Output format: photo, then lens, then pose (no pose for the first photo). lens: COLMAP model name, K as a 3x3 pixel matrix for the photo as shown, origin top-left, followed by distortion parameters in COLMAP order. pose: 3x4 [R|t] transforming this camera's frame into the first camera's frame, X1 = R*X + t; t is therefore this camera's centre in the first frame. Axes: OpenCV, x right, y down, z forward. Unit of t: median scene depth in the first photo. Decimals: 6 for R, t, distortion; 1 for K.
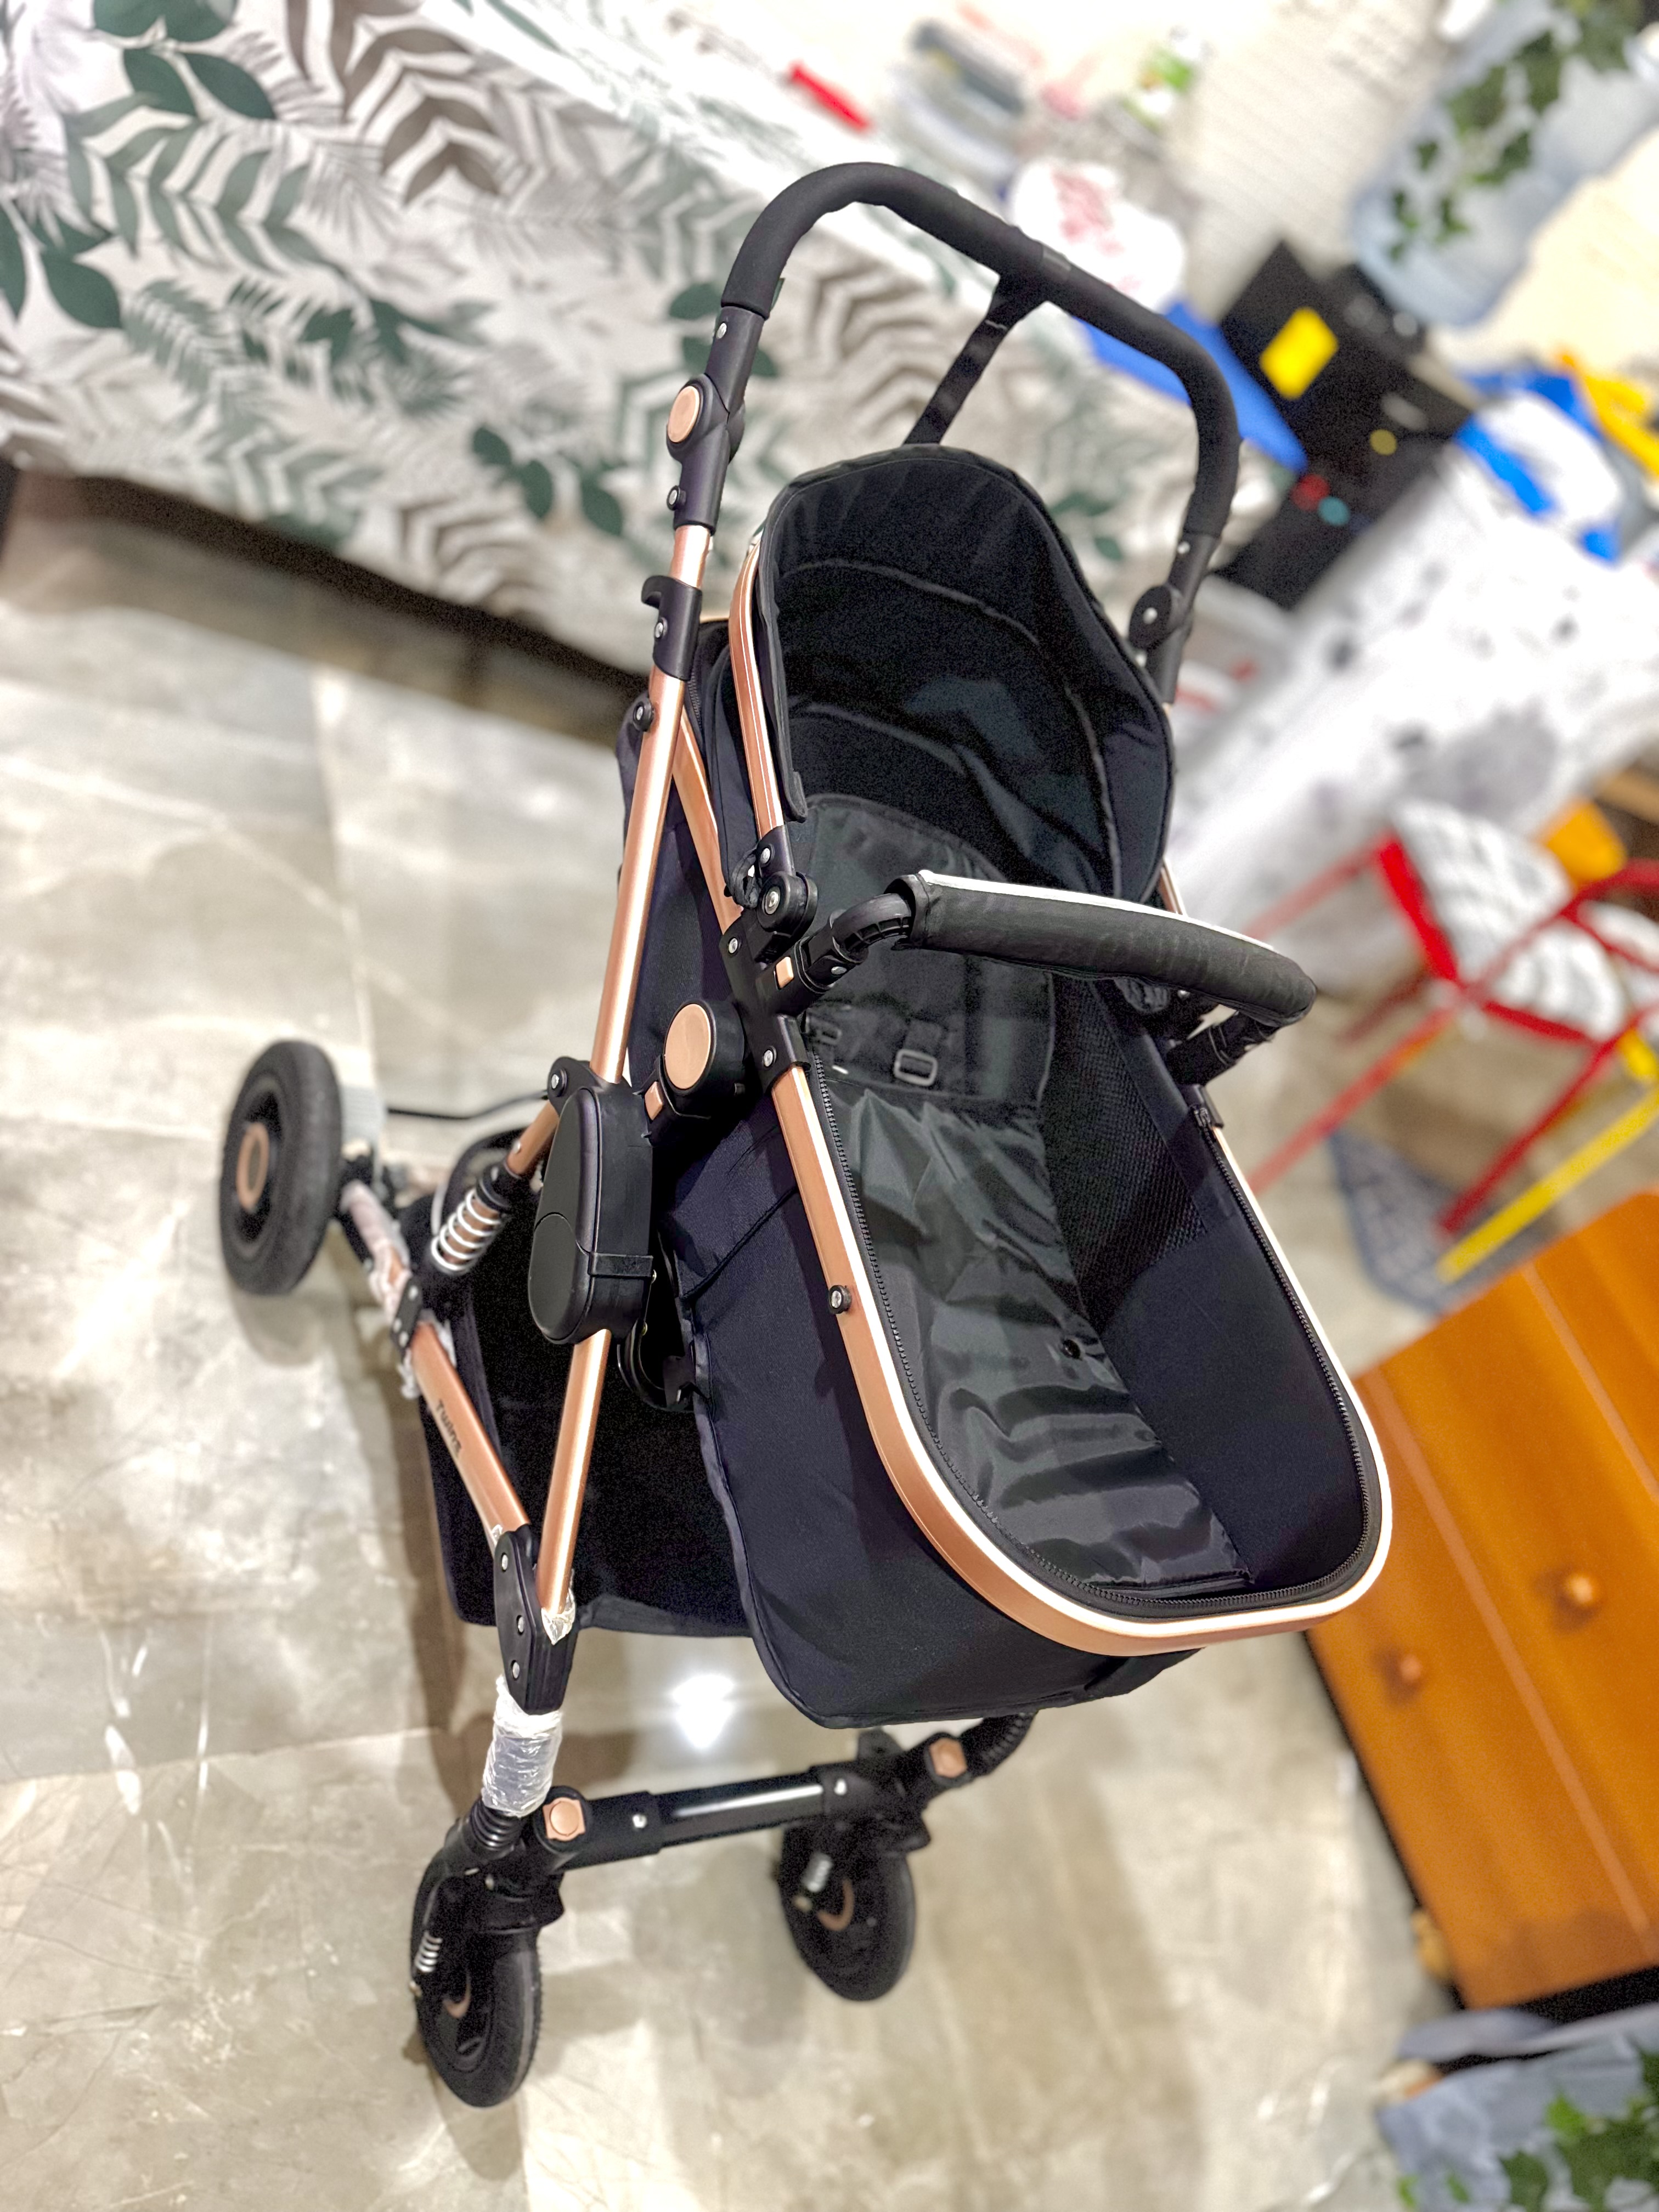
lens RADIAL K [[1571.4, 0, 817.3], [0, 1571.4, 1104.8], [0, 0, 1]] dist [-0.006455, -0.006595]
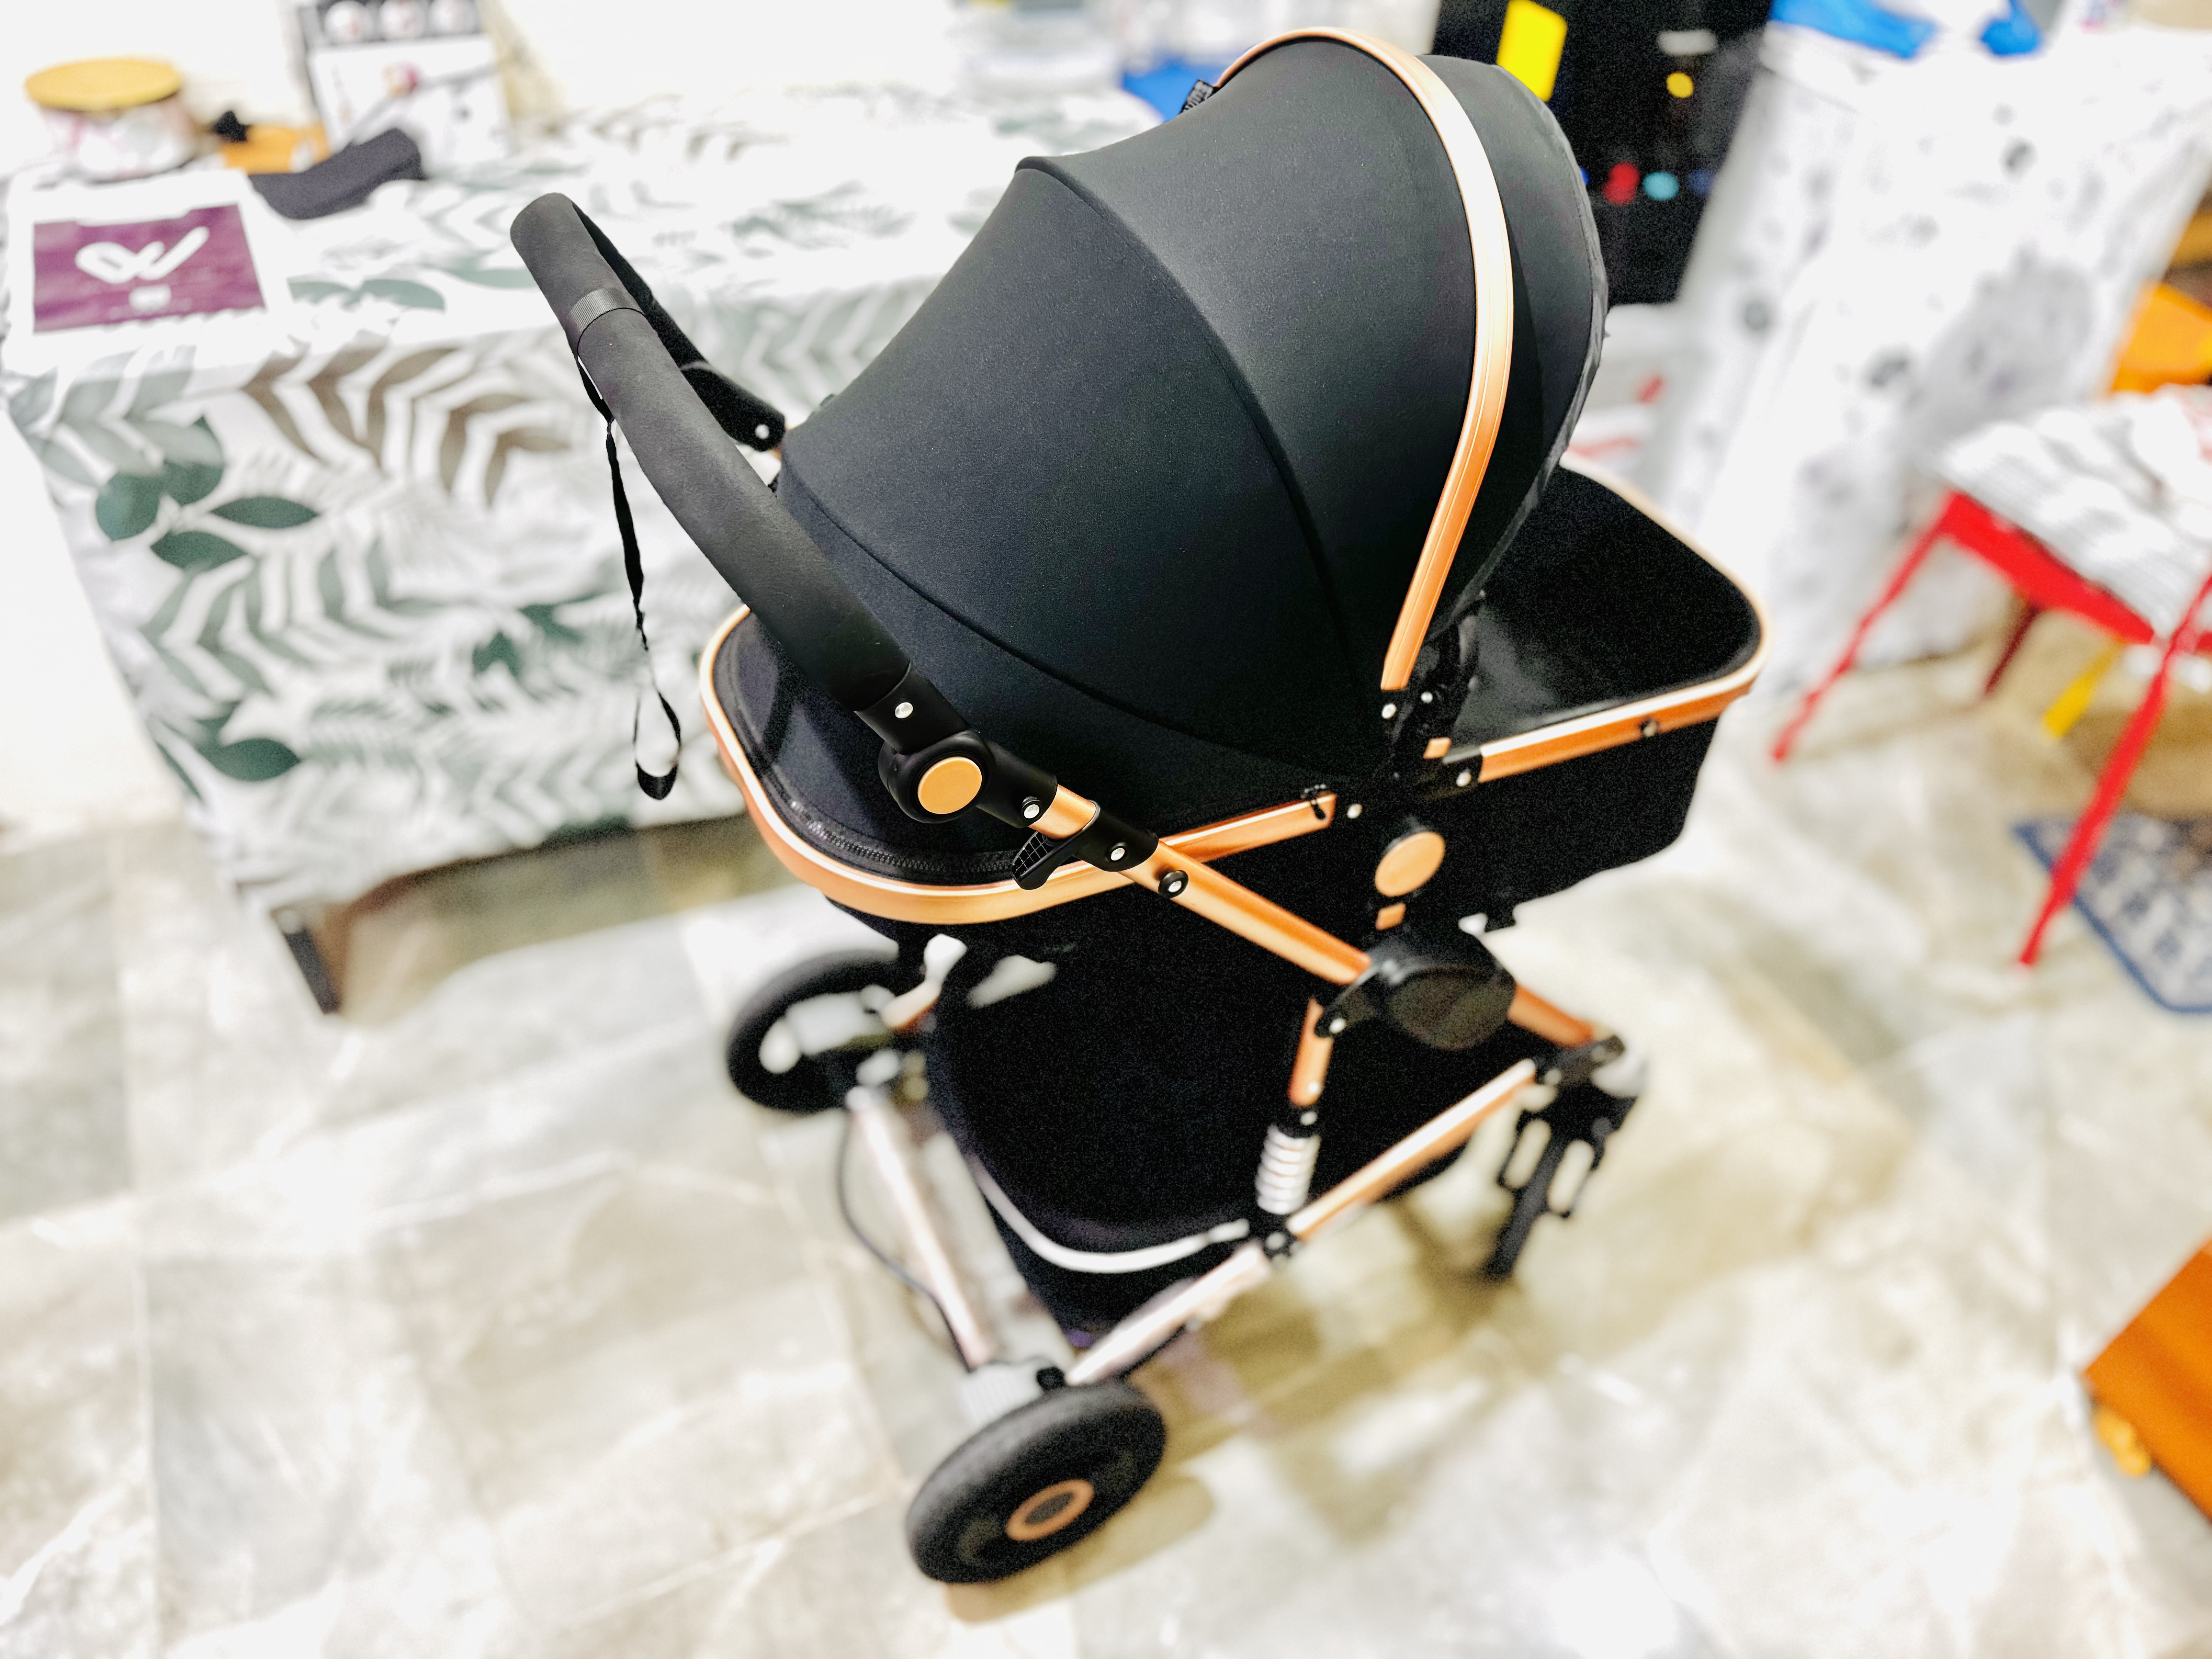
lens RADIAL K [[1571.4, 0, 1095.1], [0, 1571.4, 832.7], [0, 0, 1]] dist [-0.006455, -0.006595]
pose [[0.878218, -0.422160, -0.224753, 0.164314], [0.412036, 0.906451, -0.092589, -0.176222], [0.242815, -0.011293, 0.970007, 0.200785]]
